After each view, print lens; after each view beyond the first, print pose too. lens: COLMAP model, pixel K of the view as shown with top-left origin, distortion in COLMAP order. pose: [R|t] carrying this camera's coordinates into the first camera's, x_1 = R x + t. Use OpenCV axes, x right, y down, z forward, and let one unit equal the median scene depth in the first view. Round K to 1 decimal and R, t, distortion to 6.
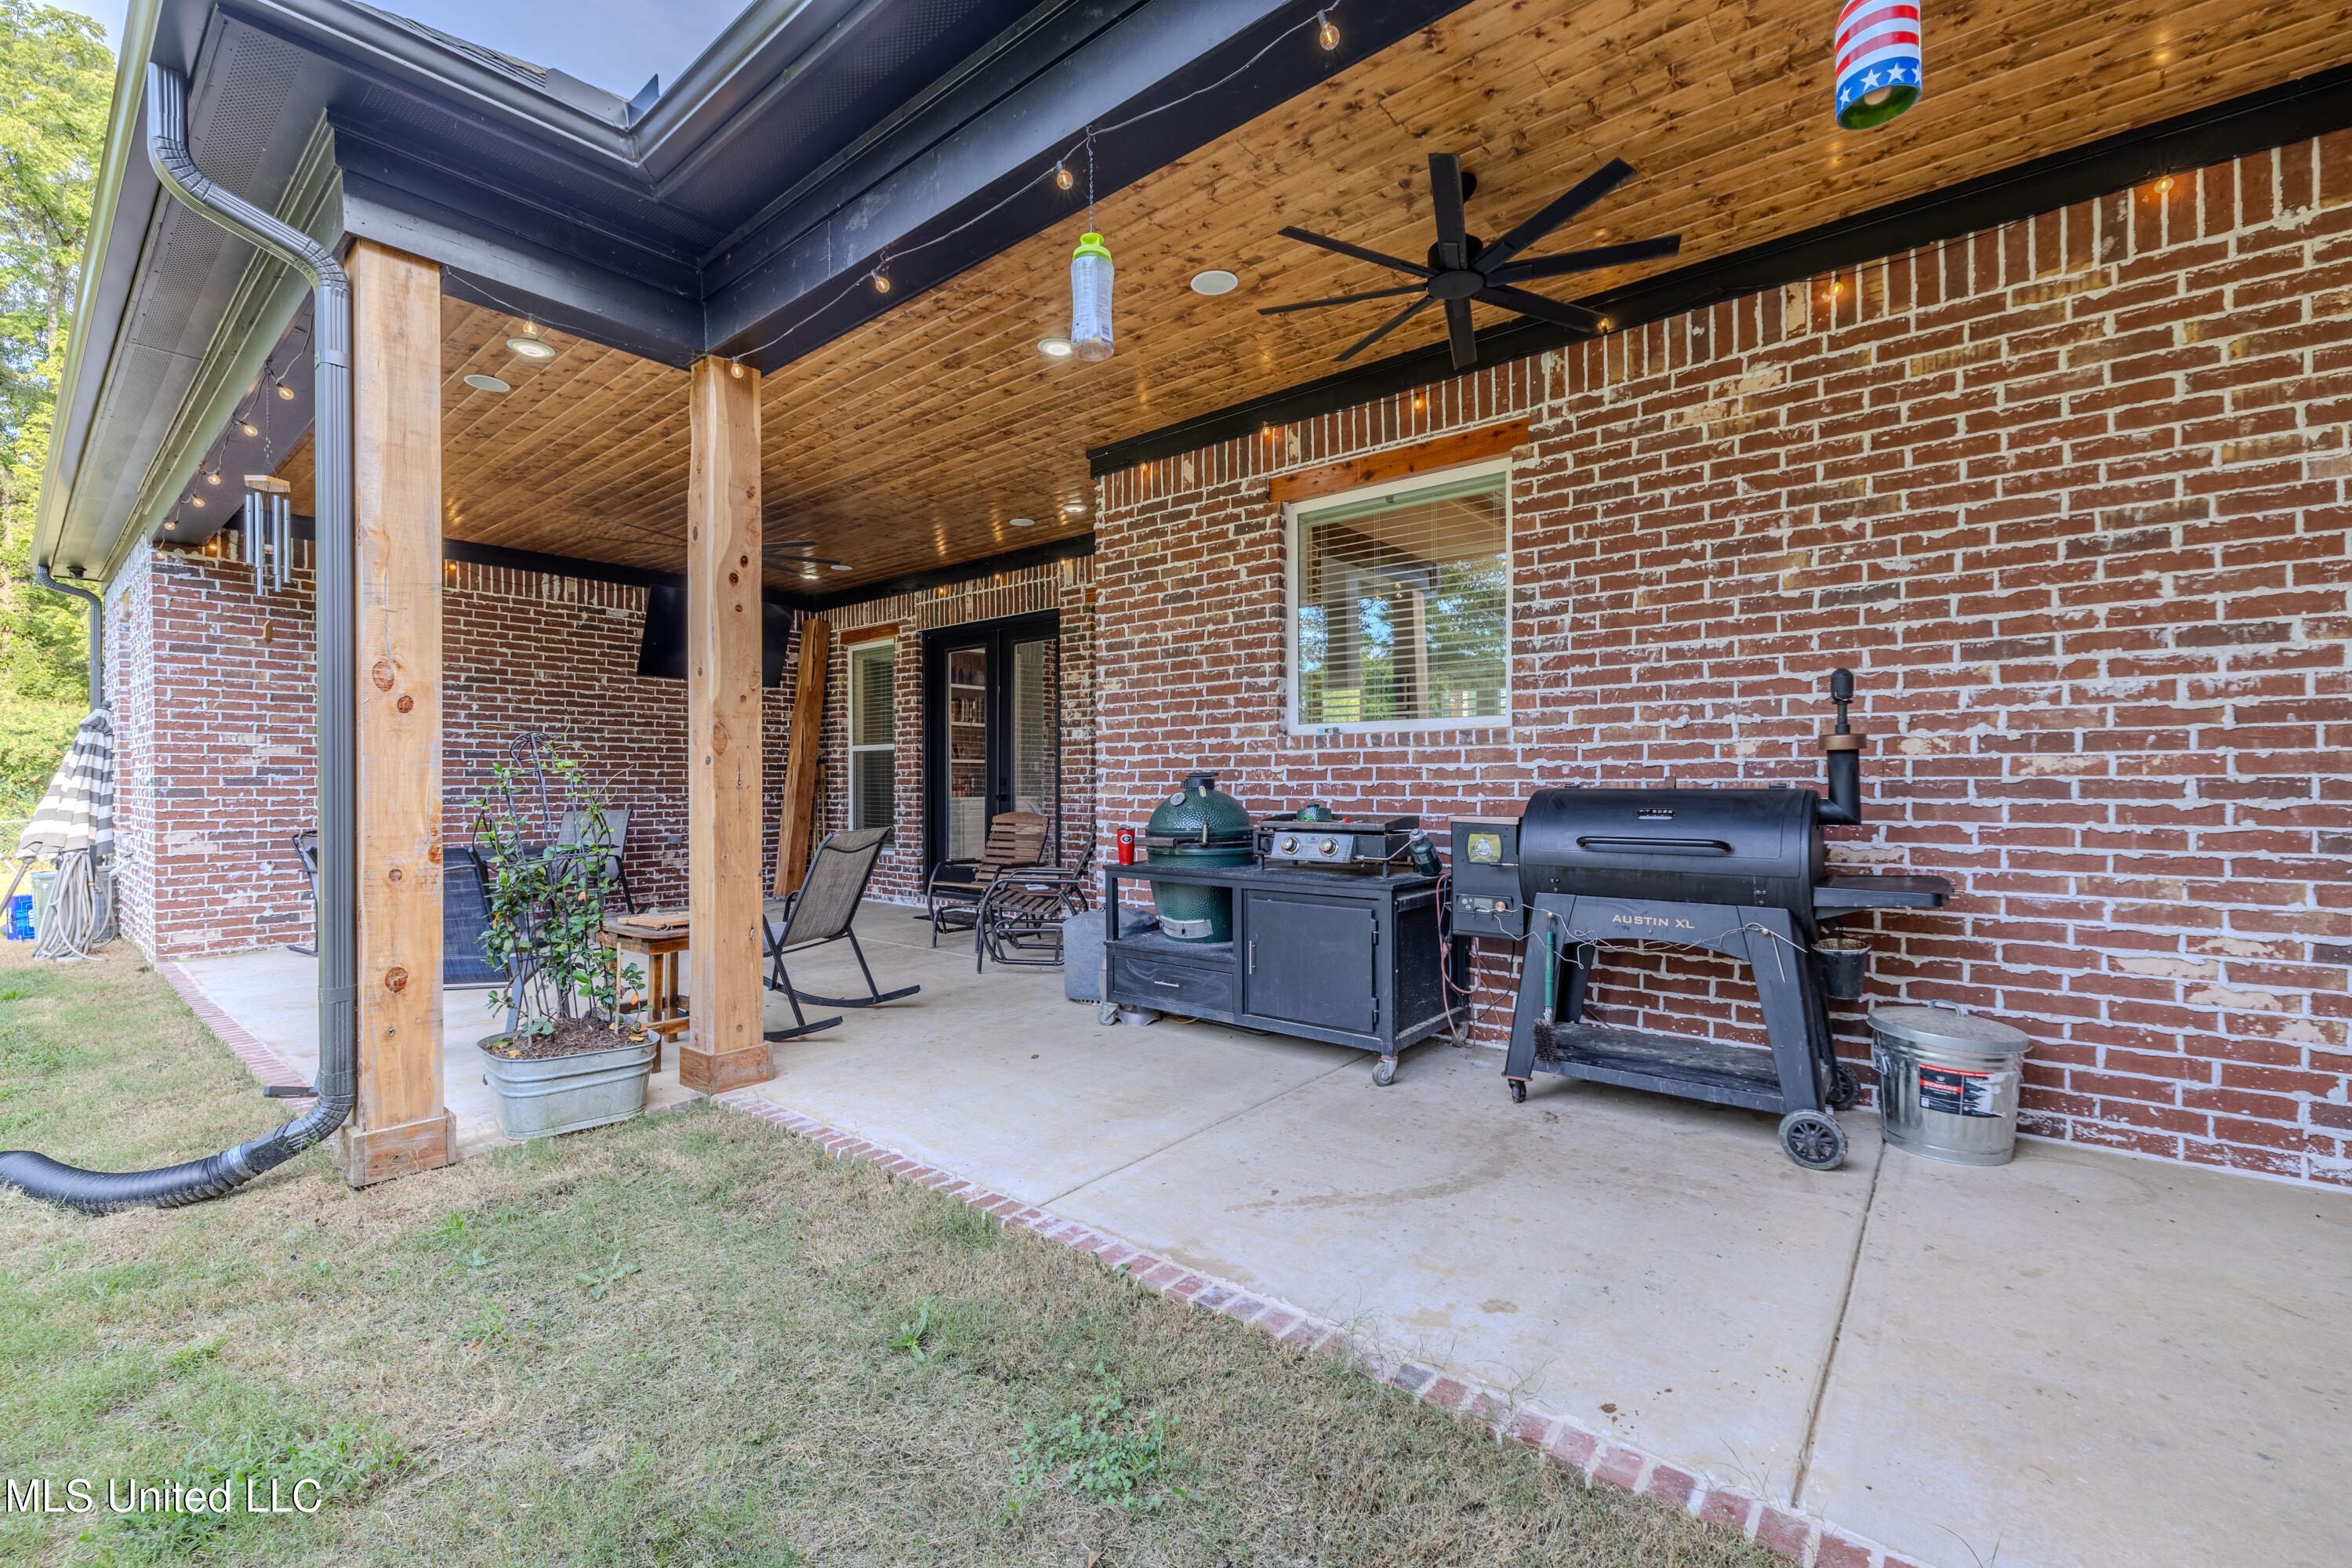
lens RADIAL K [[1010.5, 0, 1166.4], [0, 1010.5, 784.0], [0, 0, 1]] dist [-0.002164, -0.000509]
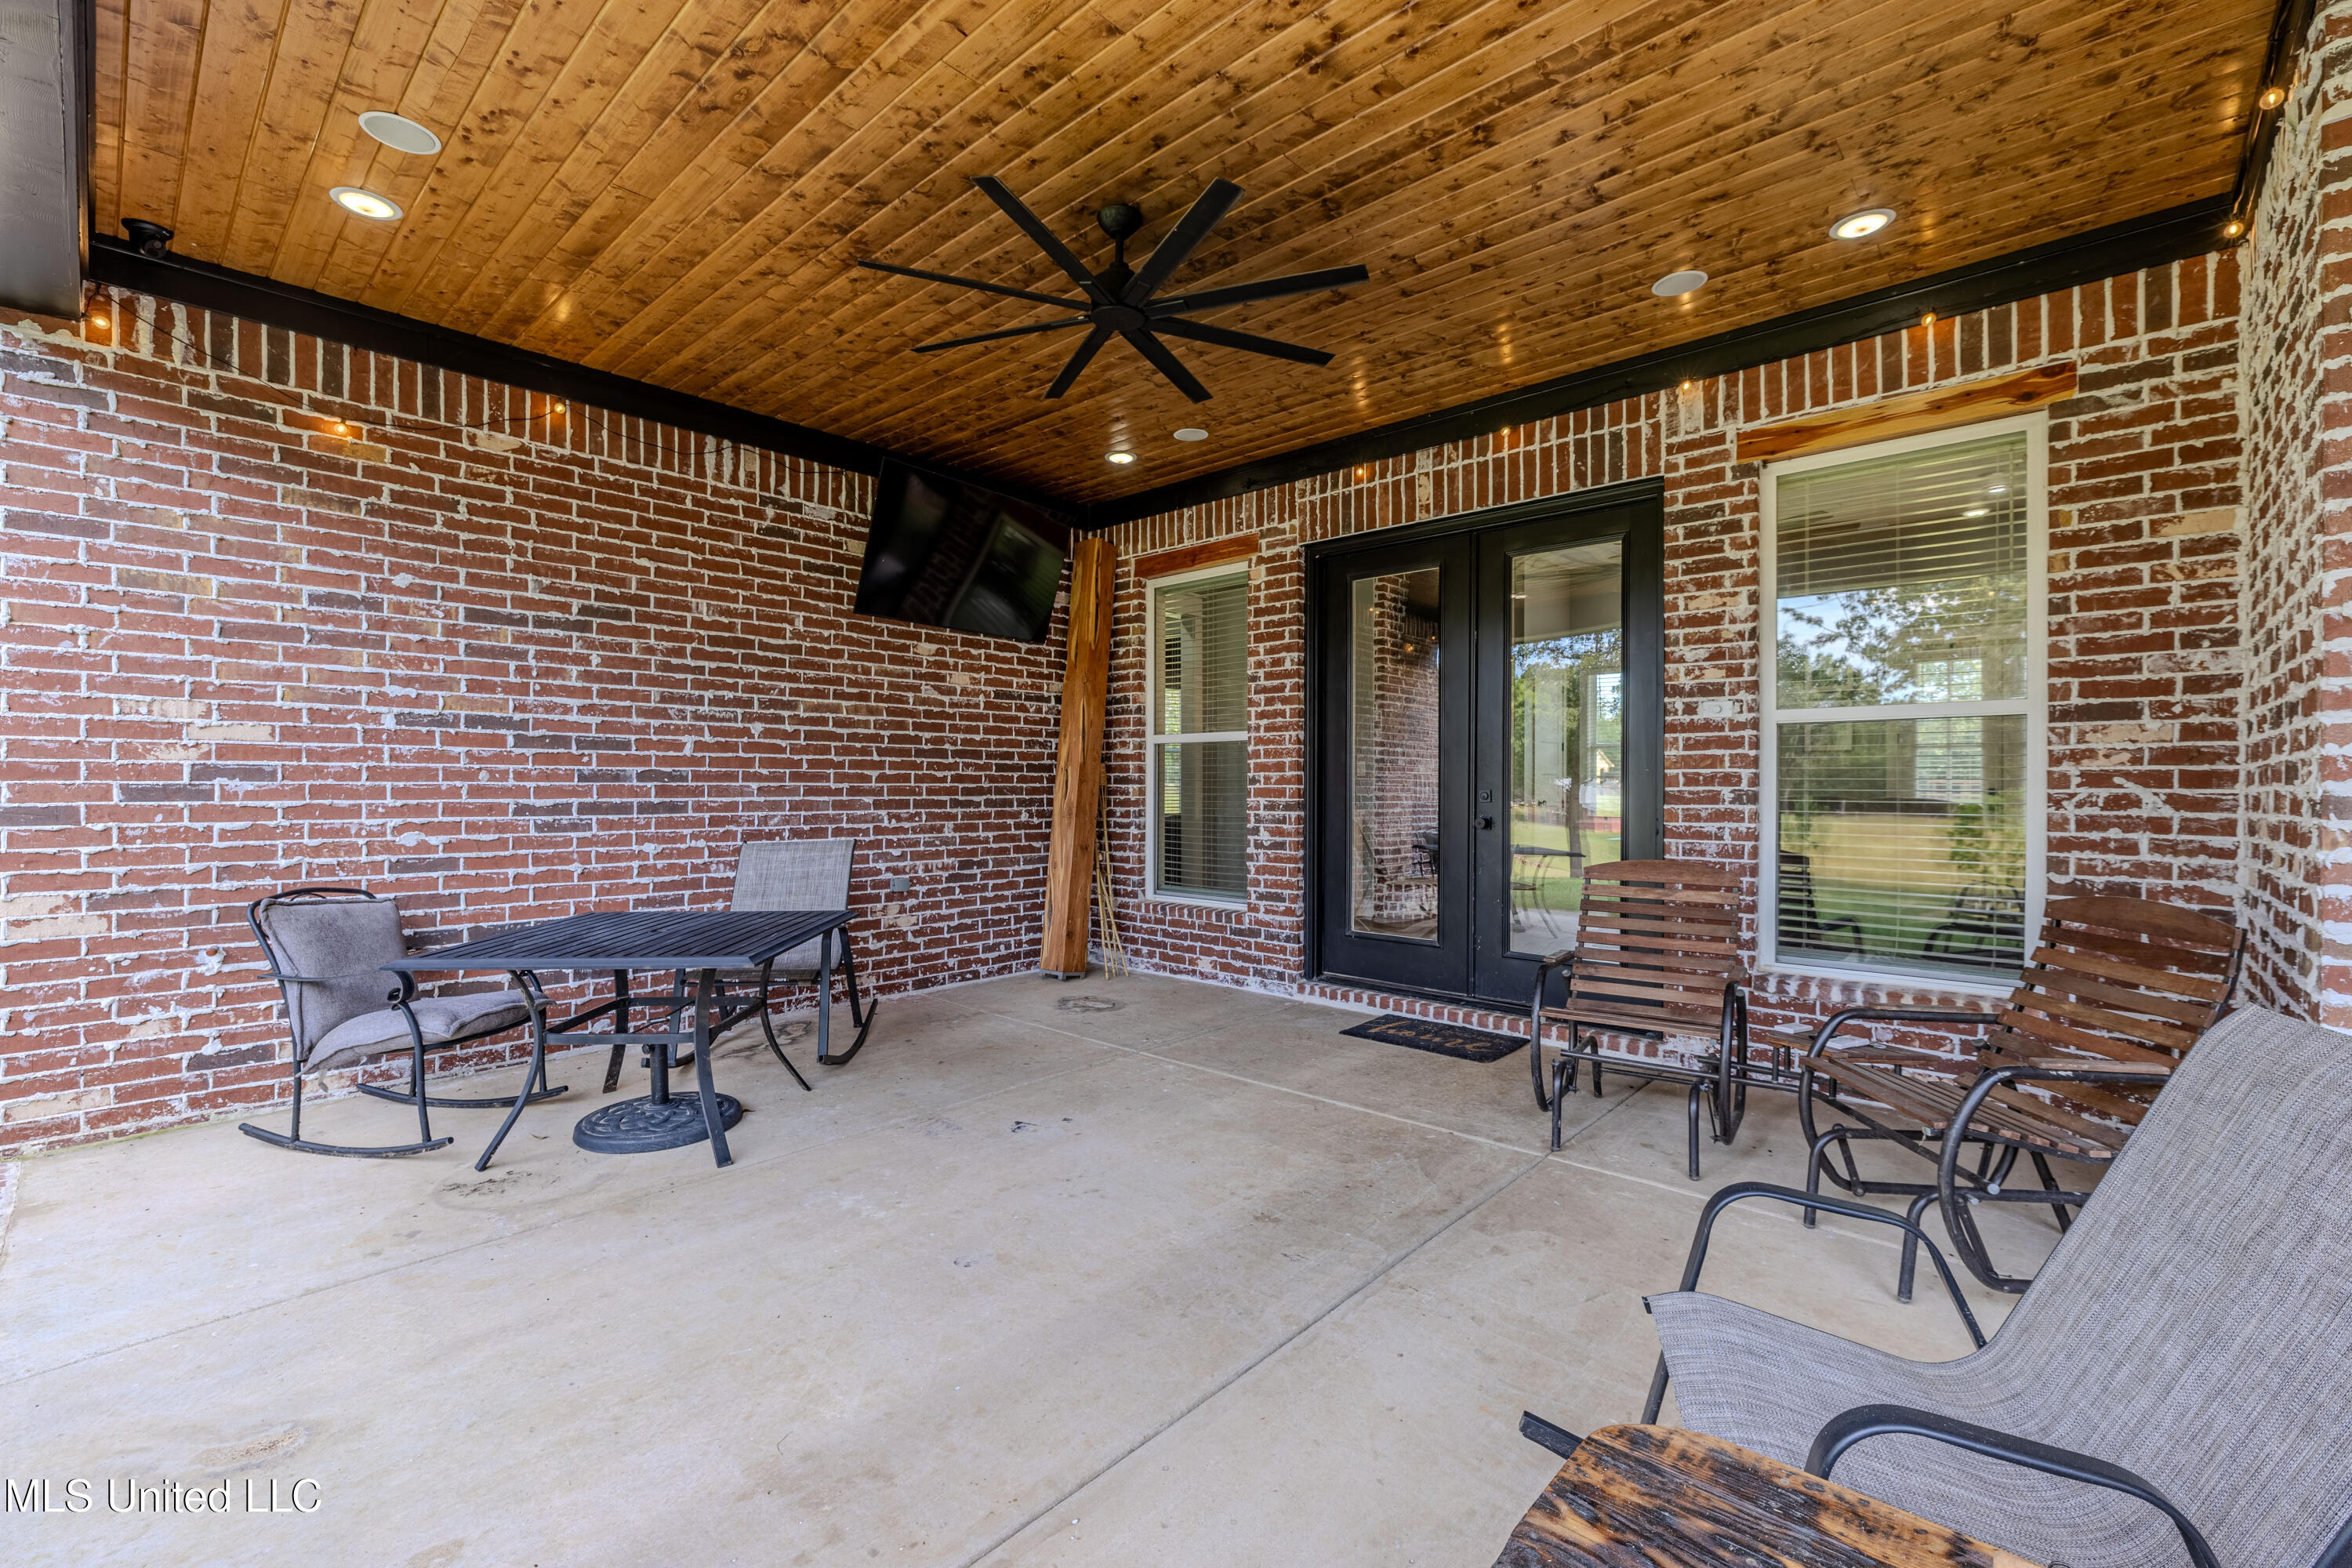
lens RADIAL K [[1010.5, 0, 1185.1], [0, 1010.5, 781.9], [0, 0, 1]] dist [-0.002164, -0.000509]
pose [[0.999437, 0.005470, -0.033088, -0.332749], [-0.005537, 0.999983, -0.001951, -0.008438], [0.033077, 0.002133, 0.999451, 0.441782]]
